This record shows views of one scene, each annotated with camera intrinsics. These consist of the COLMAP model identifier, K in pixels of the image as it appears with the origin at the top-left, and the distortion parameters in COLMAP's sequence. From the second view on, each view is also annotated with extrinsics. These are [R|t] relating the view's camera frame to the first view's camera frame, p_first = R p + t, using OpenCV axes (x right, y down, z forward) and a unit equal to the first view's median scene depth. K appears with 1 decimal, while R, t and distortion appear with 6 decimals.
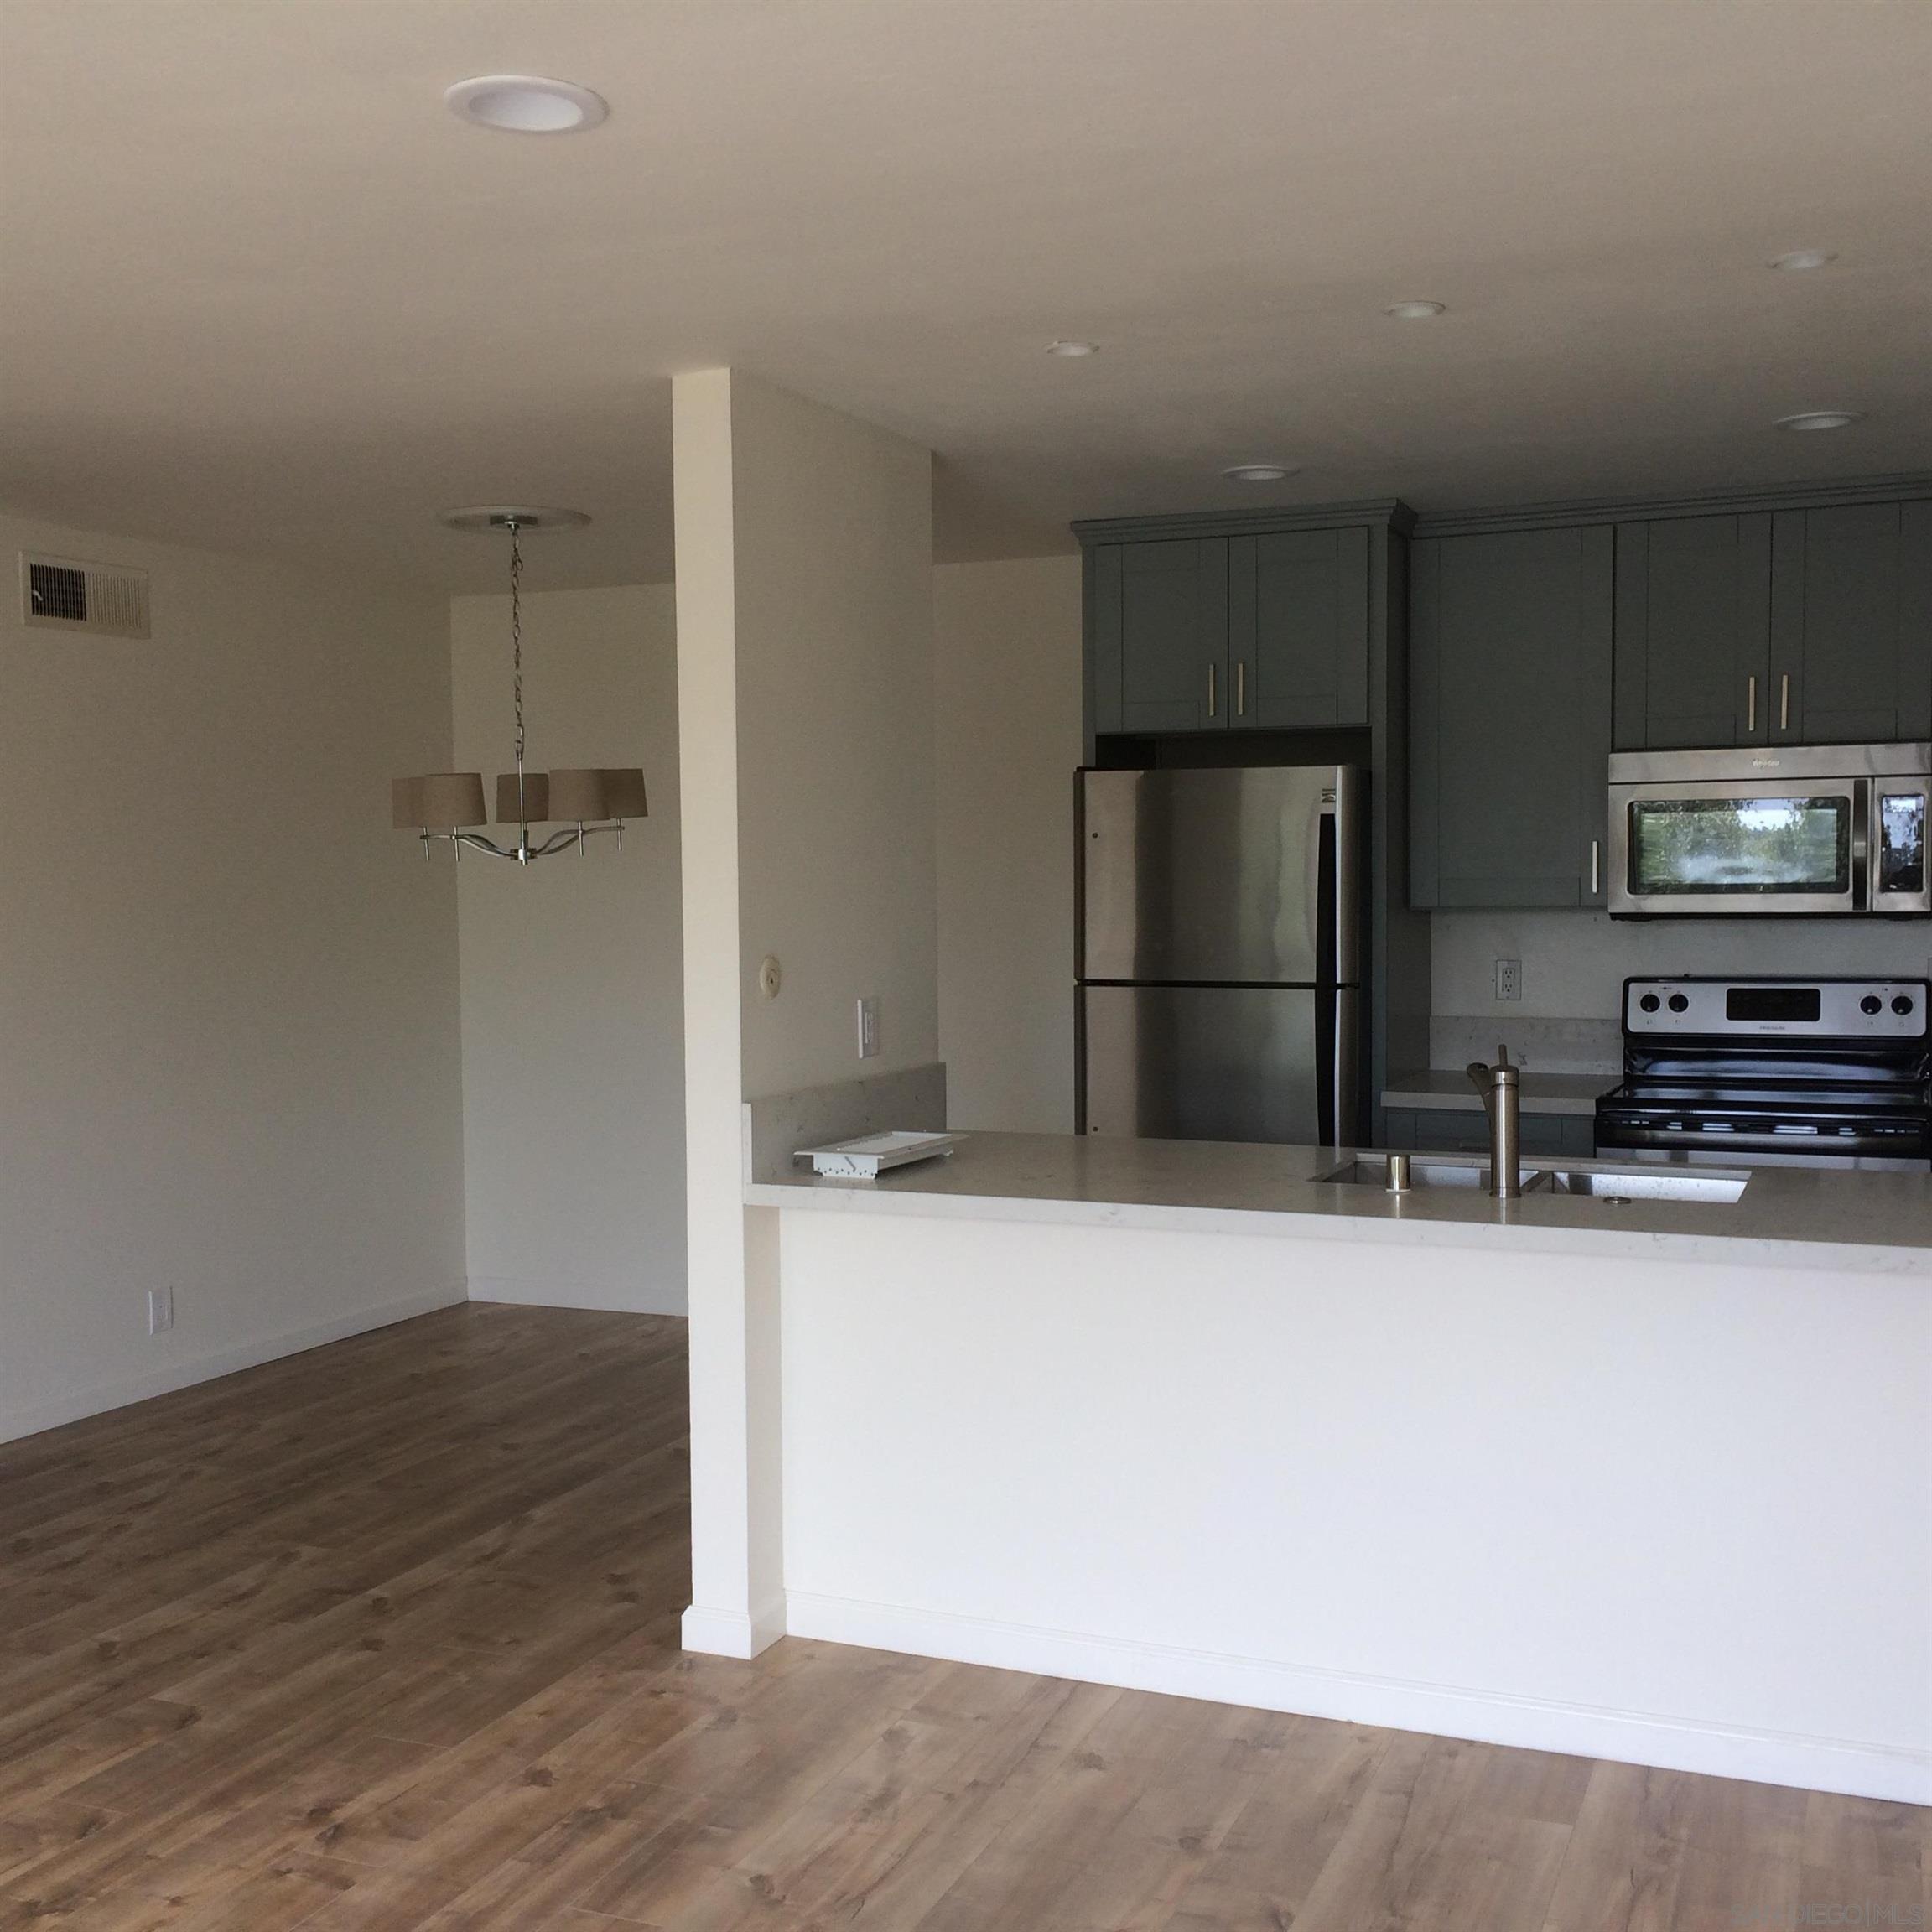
lens RADIAL K [[2208.4, 0, 953.2], [0, 2208.4, 978.5], [0, 0, 1]] dist [0.131907, -0.207579]
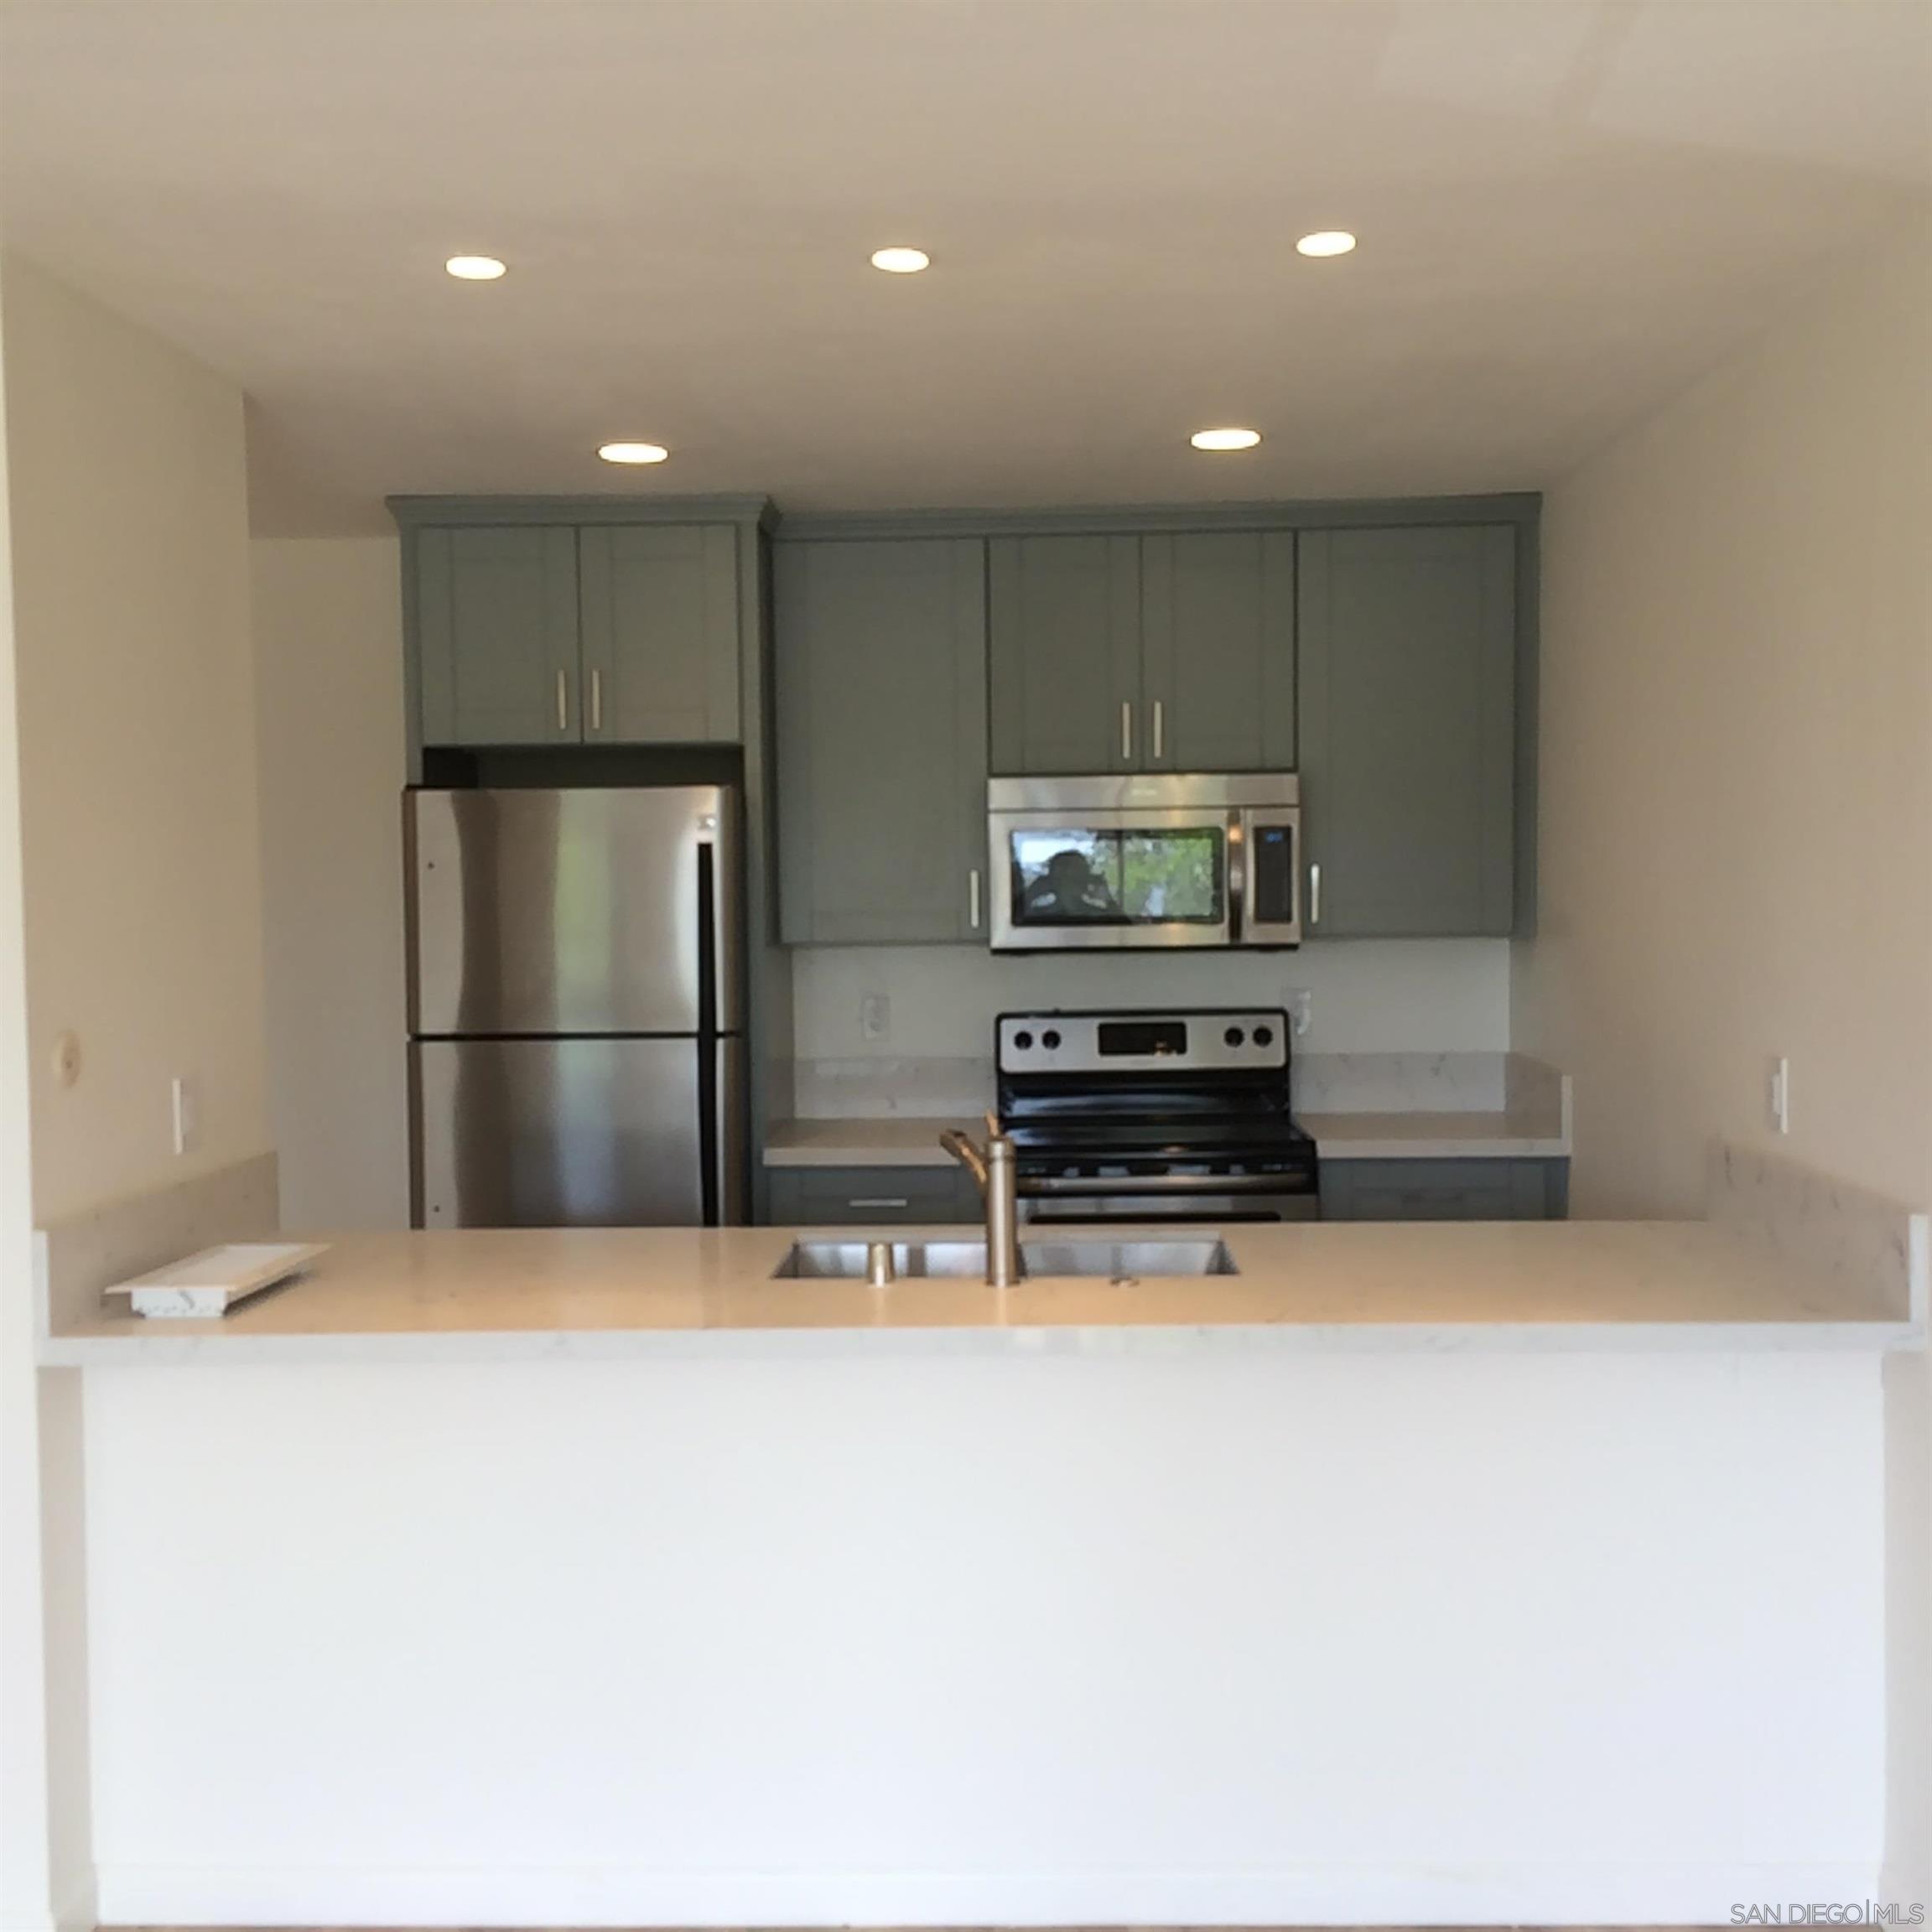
lens RADIAL K [[2190.8, 0, 966.0], [0, 2190.8, 966.0], [0, 0, 1]] dist [0.038466, 0.018079]
pose [[0.932228, -0.018836, 0.361380, -0.054013], [0.023609, 0.999683, -0.008797, -0.014523], [-0.361100, 0.016733, 0.932377, 0.147555]]
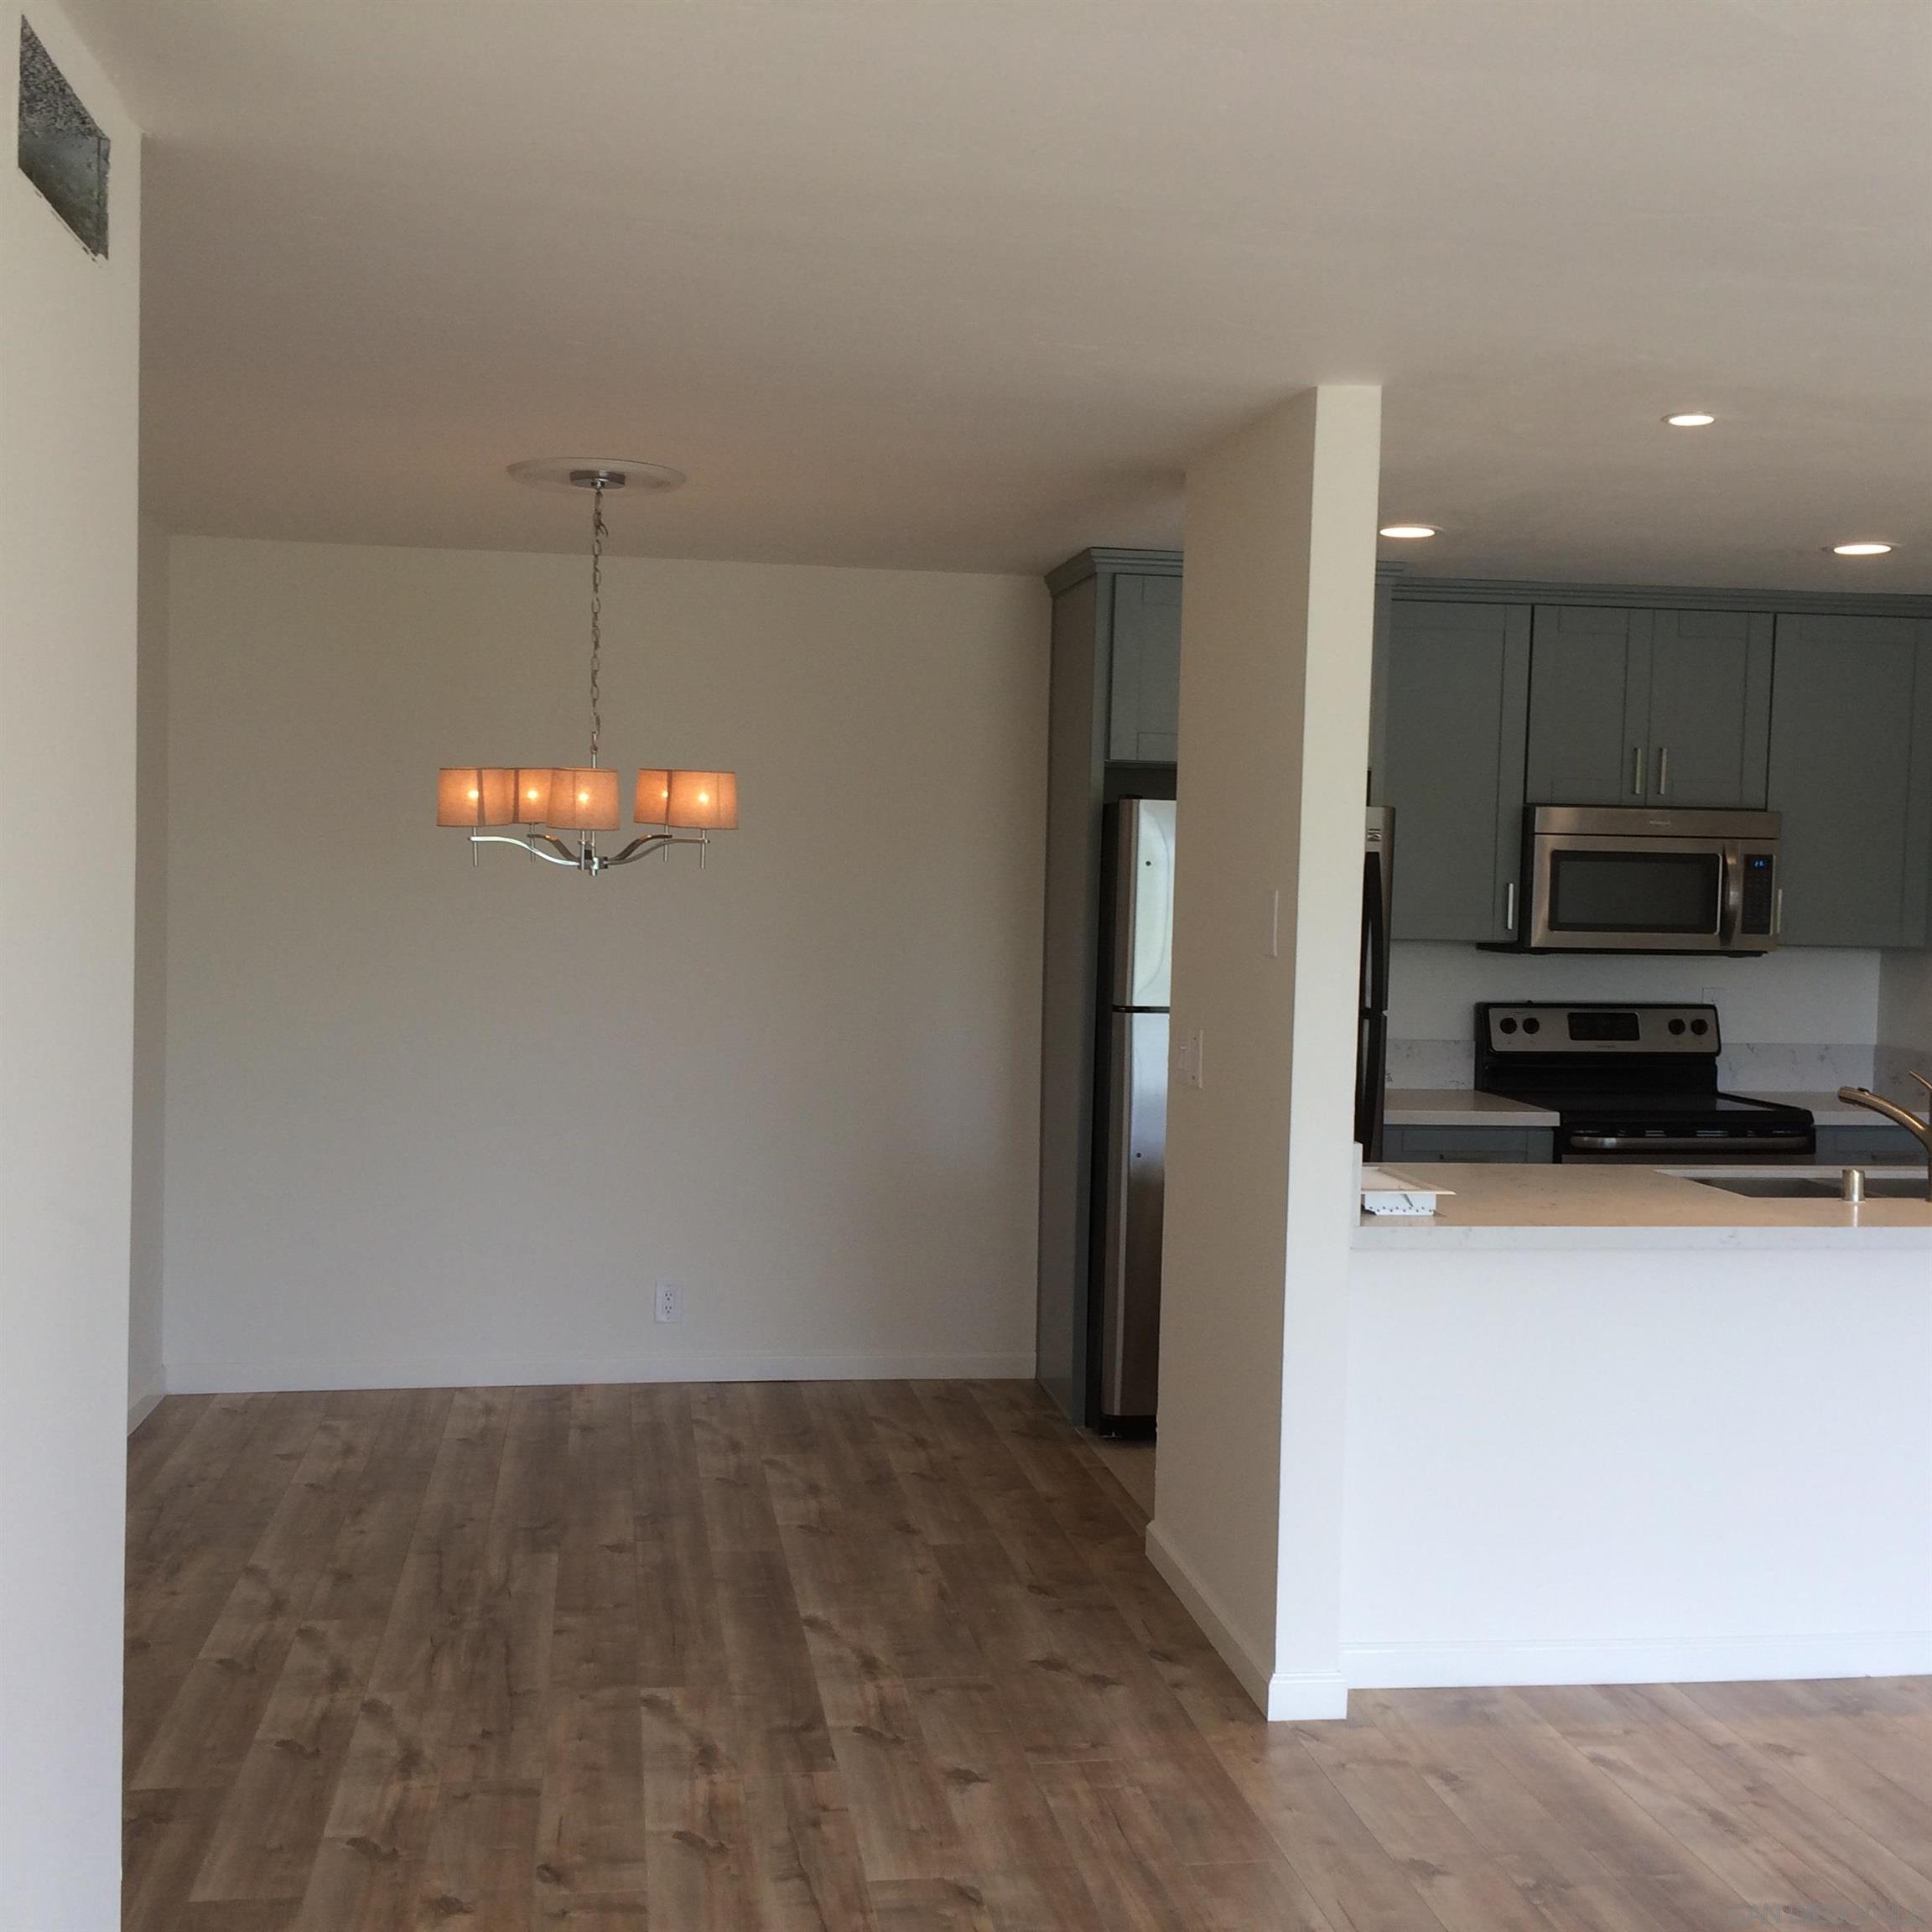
lens RADIAL K [[2208.4, 0, 953.2], [0, 2208.4, 978.5], [0, 0, 1]] dist [0.131907, -0.207579]
pose [[0.842460, 0.004865, 0.538737, -0.593358], [-0.003545, 0.999988, -0.003486, -0.008938], [-0.538747, 0.001026, 0.842467, 0.214873]]
